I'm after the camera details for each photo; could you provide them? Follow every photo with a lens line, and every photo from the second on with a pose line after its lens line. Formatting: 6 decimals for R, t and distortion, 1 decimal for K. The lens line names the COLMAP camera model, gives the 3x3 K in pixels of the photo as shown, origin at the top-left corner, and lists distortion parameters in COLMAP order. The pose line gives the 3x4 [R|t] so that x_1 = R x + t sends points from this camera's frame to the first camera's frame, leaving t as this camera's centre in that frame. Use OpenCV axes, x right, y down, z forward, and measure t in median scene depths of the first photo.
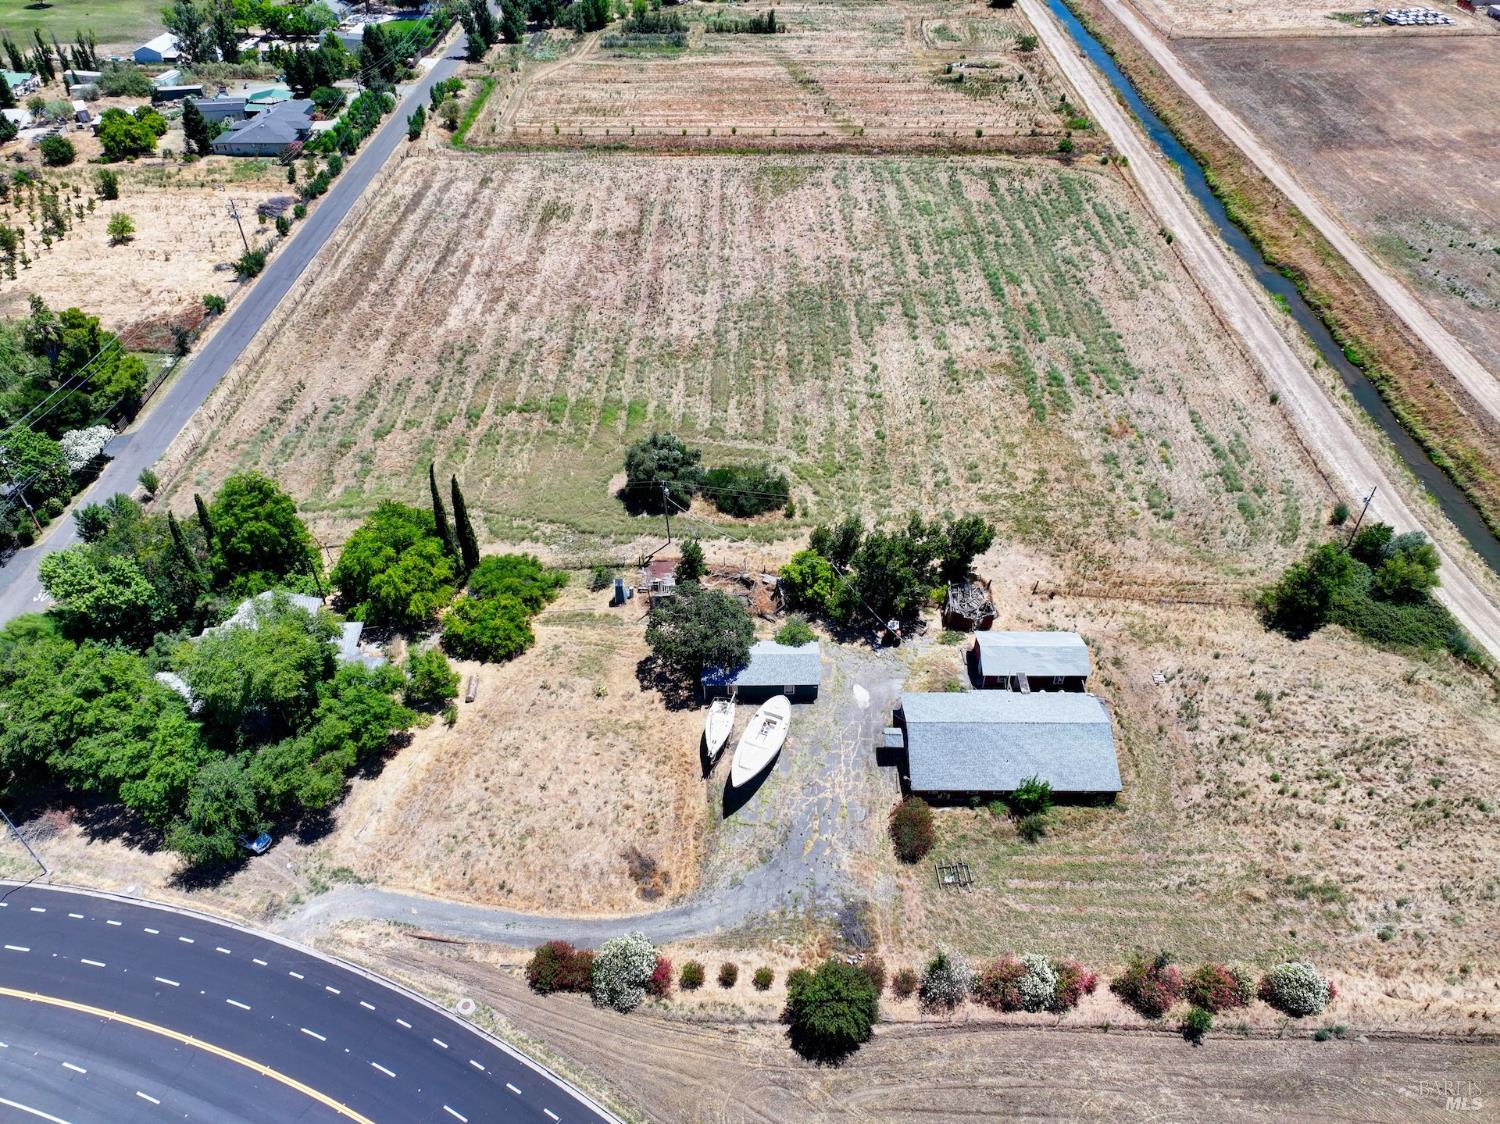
lens RADIAL K [[1055.4, 0, 752.4], [0, 1055.4, 556.1], [0, 0, 1]] dist [-0.004950, 0.025877]
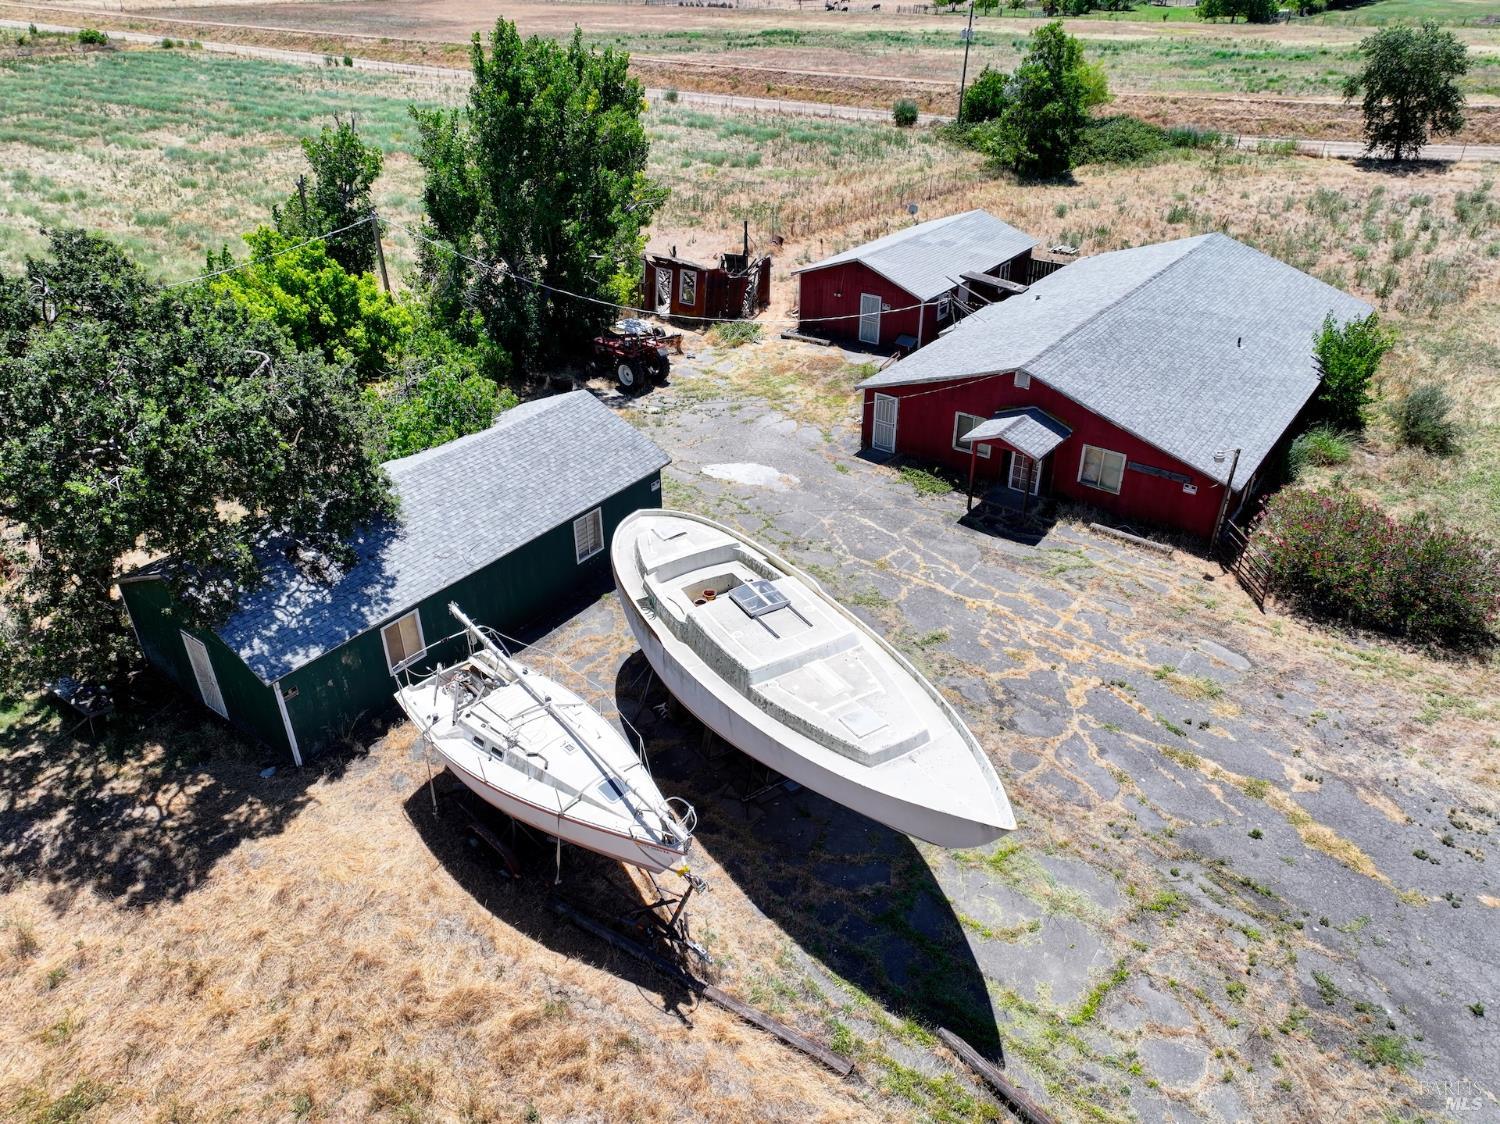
lens RADIAL K [[1040.3, 0, 750.0], [0, 1040.3, 562.0], [0, 0, 1]] dist [0.006190, 0.007312]
pose [[0.586681, -0.407473, 0.699836, -0.090603], [0.514977, 0.854666, 0.065910, 0.104178], [-0.624983, 0.321732, 0.711256, 0.612097]]
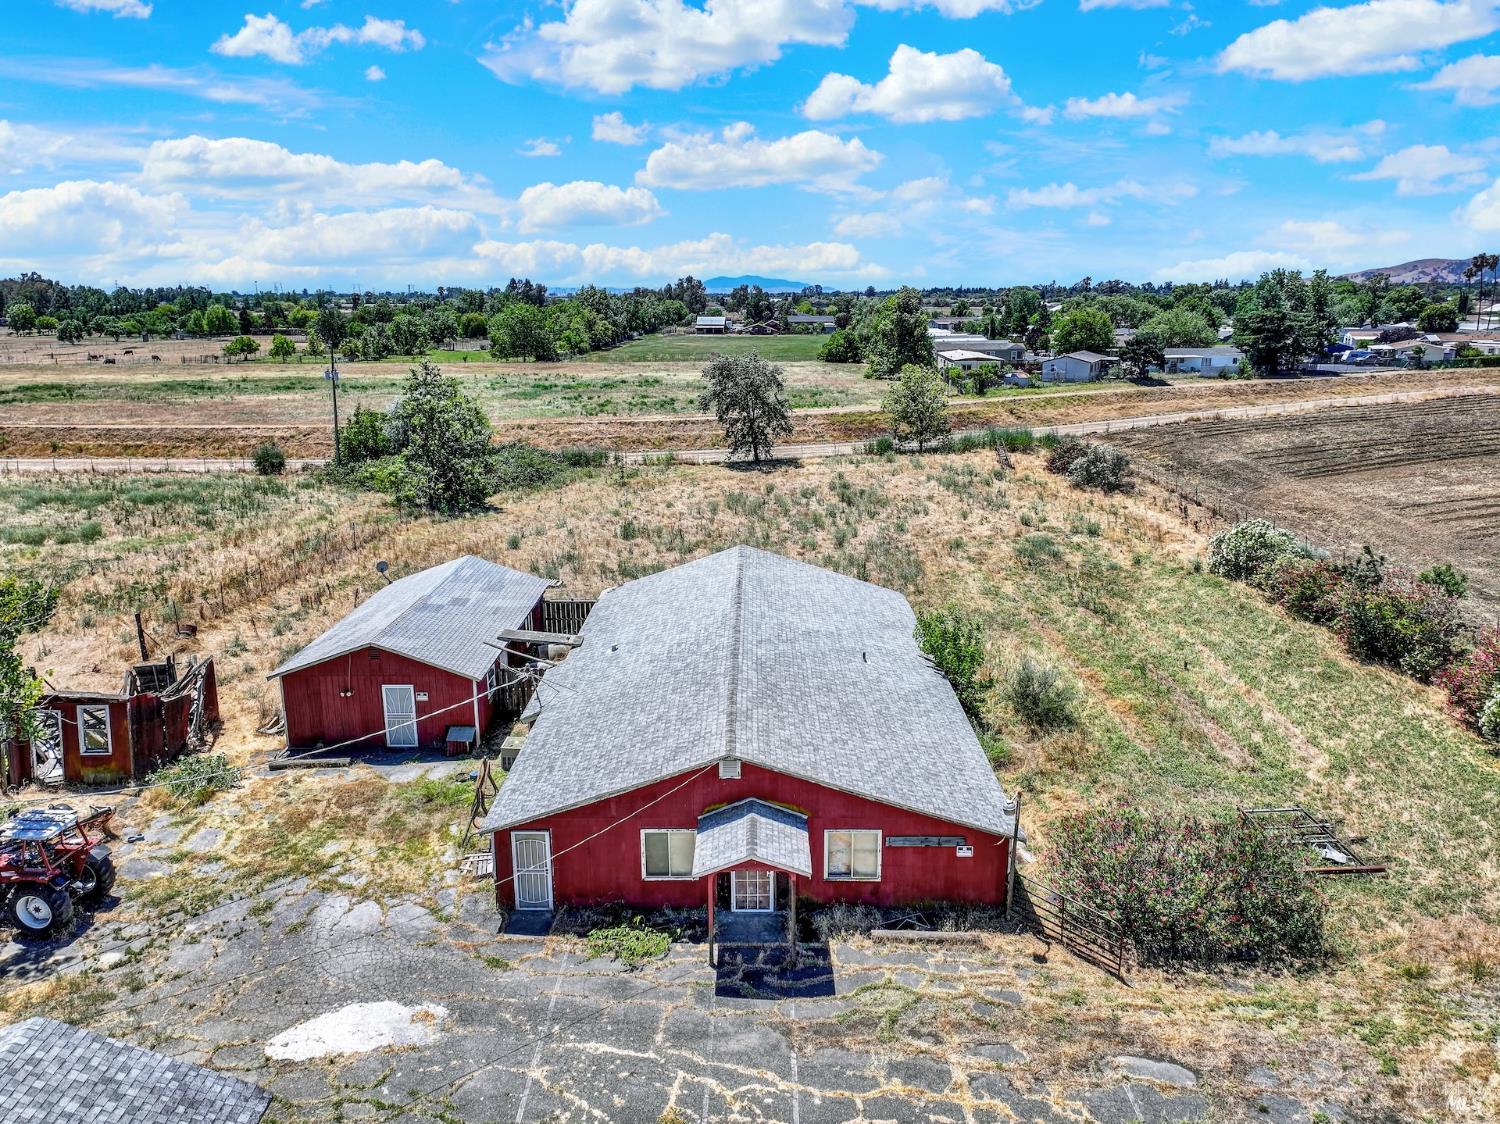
lens RADIAL K [[1055.4, 0, 752.4], [0, 1055.4, 556.1], [0, 0, 1]] dist [-0.004950, 0.025877]
pose [[-0.008710, -0.227399, 0.973763, -0.043761], [0.640903, 0.746221, 0.179994, 0.063771], [-0.767573, 0.625655, 0.139241, 0.671339]]
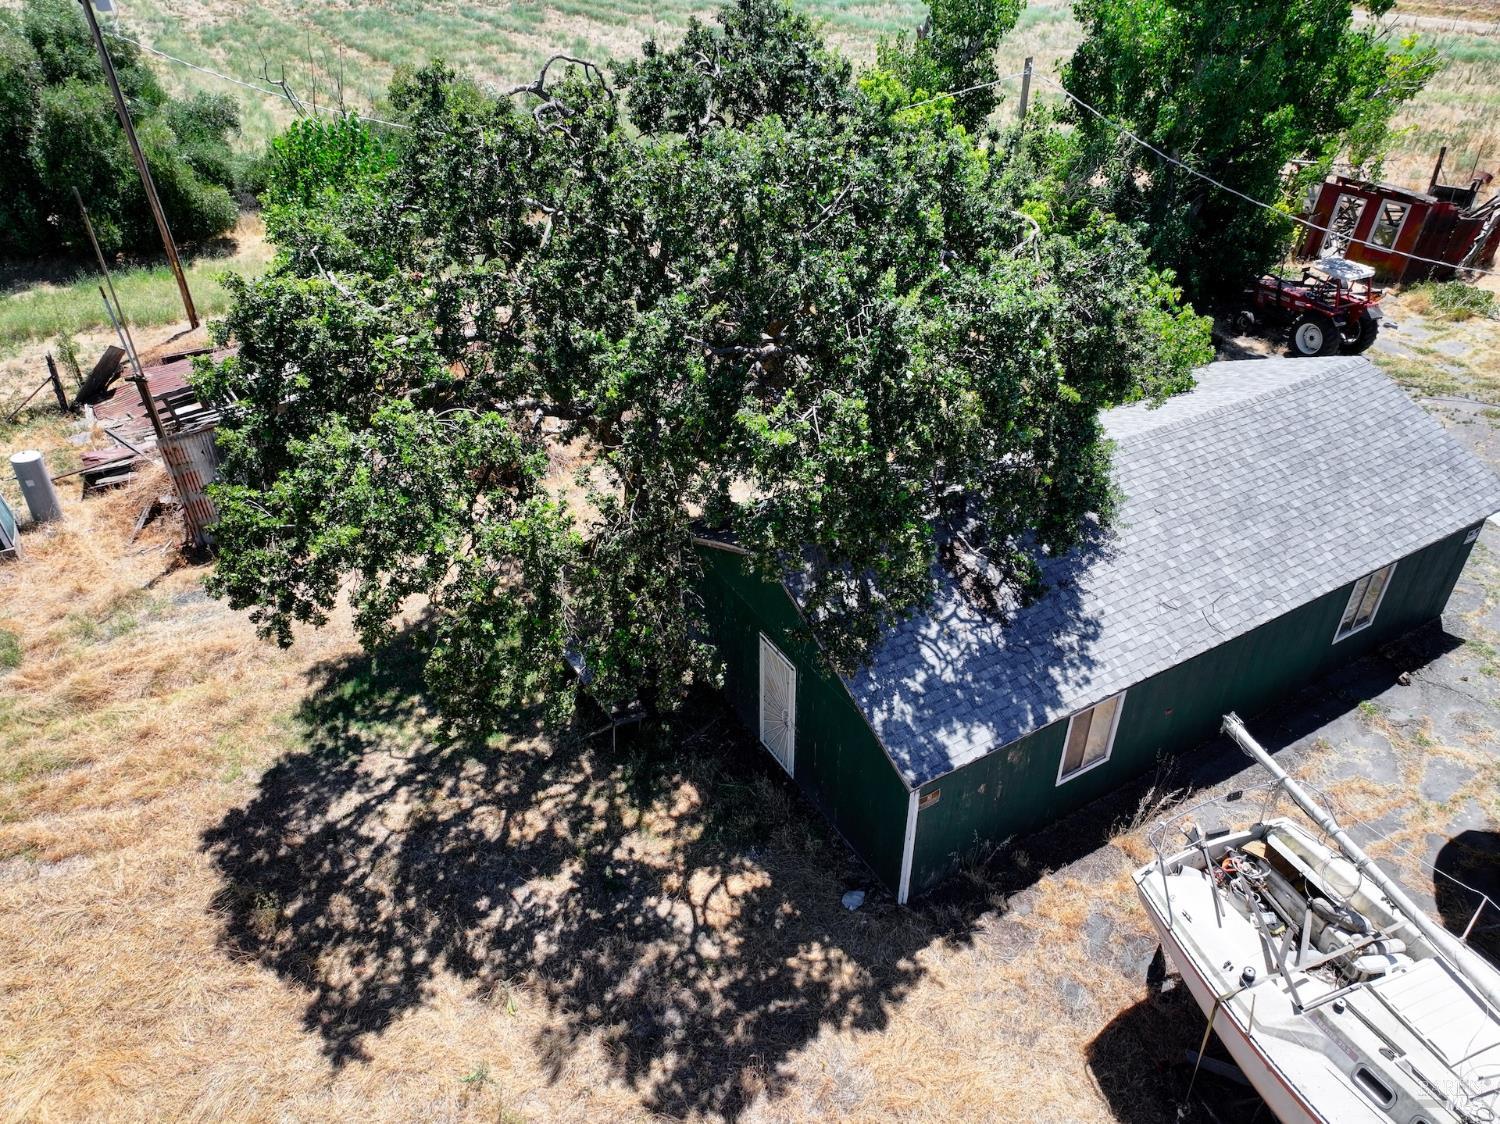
lens RADIAL K [[1052.5, 0, 750.6], [0, 1052.5, 559.3], [0, 0, 1]] dist [0.008881, 0.004378]
pose [[0.860809, -0.273809, 0.428995, -0.078520], [0.322648, 0.945498, -0.043946, 0.076948], [-0.393581, 0.176244, 0.902237, 0.685962]]
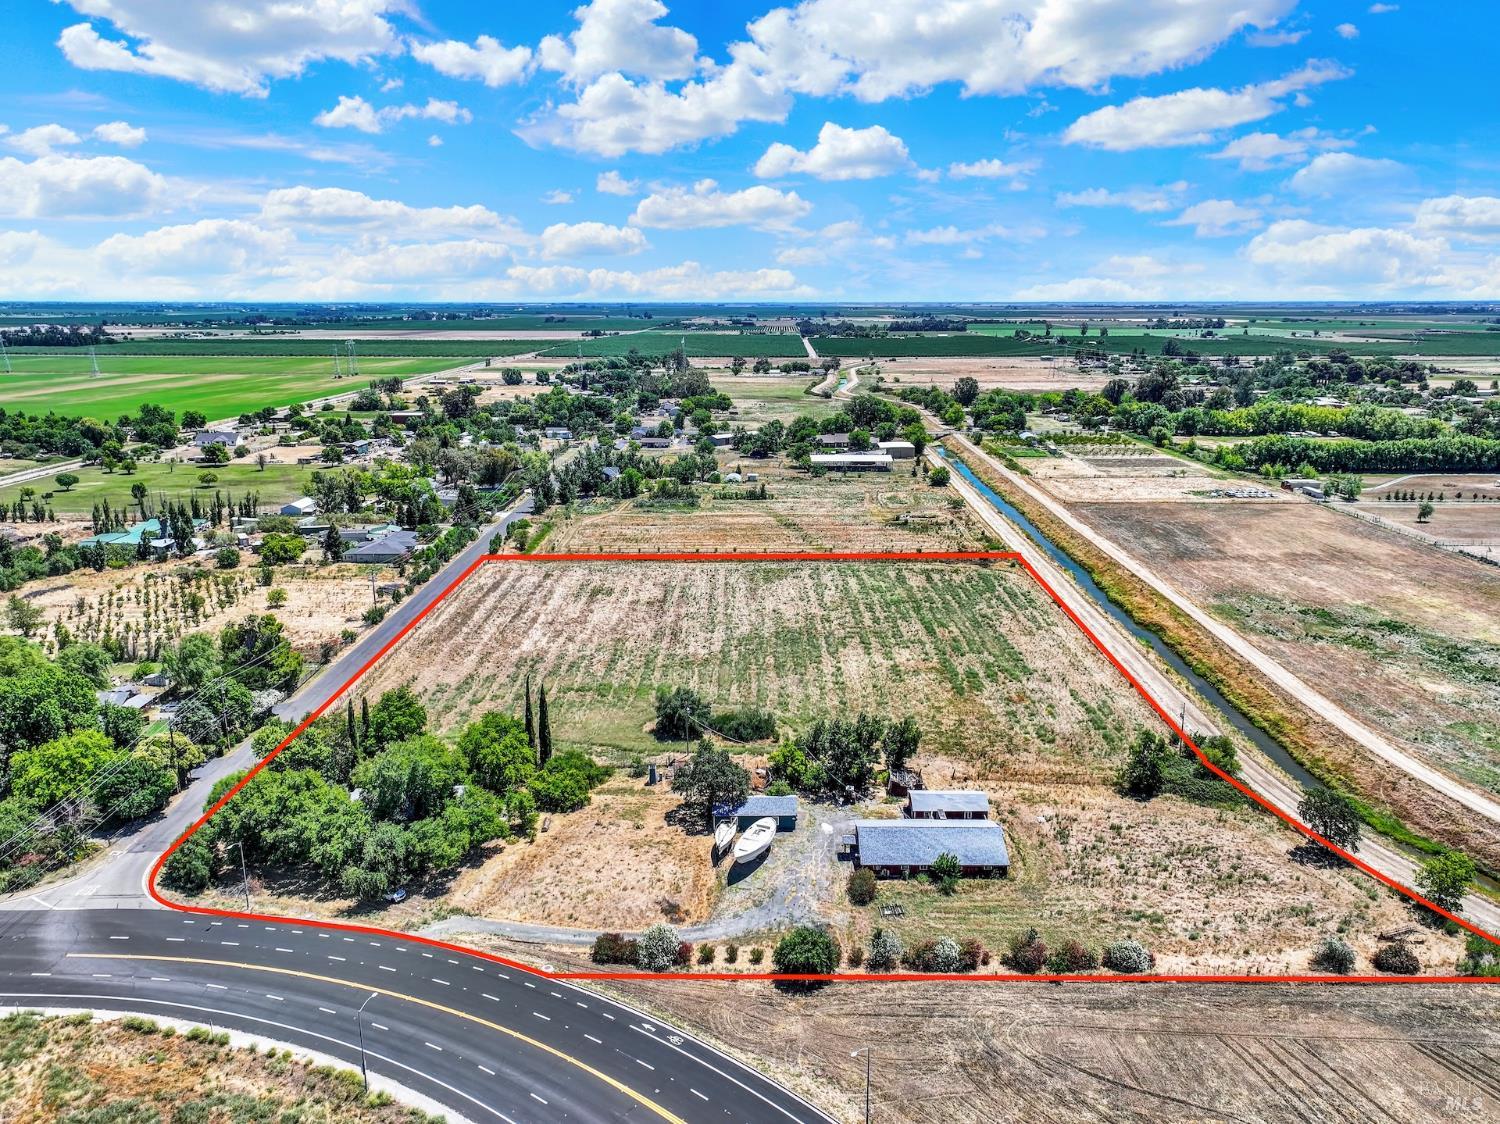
lens RADIAL K [[1052.5, 0, 750.6], [0, 1052.5, 559.3], [0, 0, 1]] dist [0.008881, 0.004378]
pose [[0.999994, 0.002464, 0.002293, -0.001106], [-0.001193, 0.896492, -0.443058, 0.331583], [-0.003148, 0.443053, 0.896490, -0.307924]]
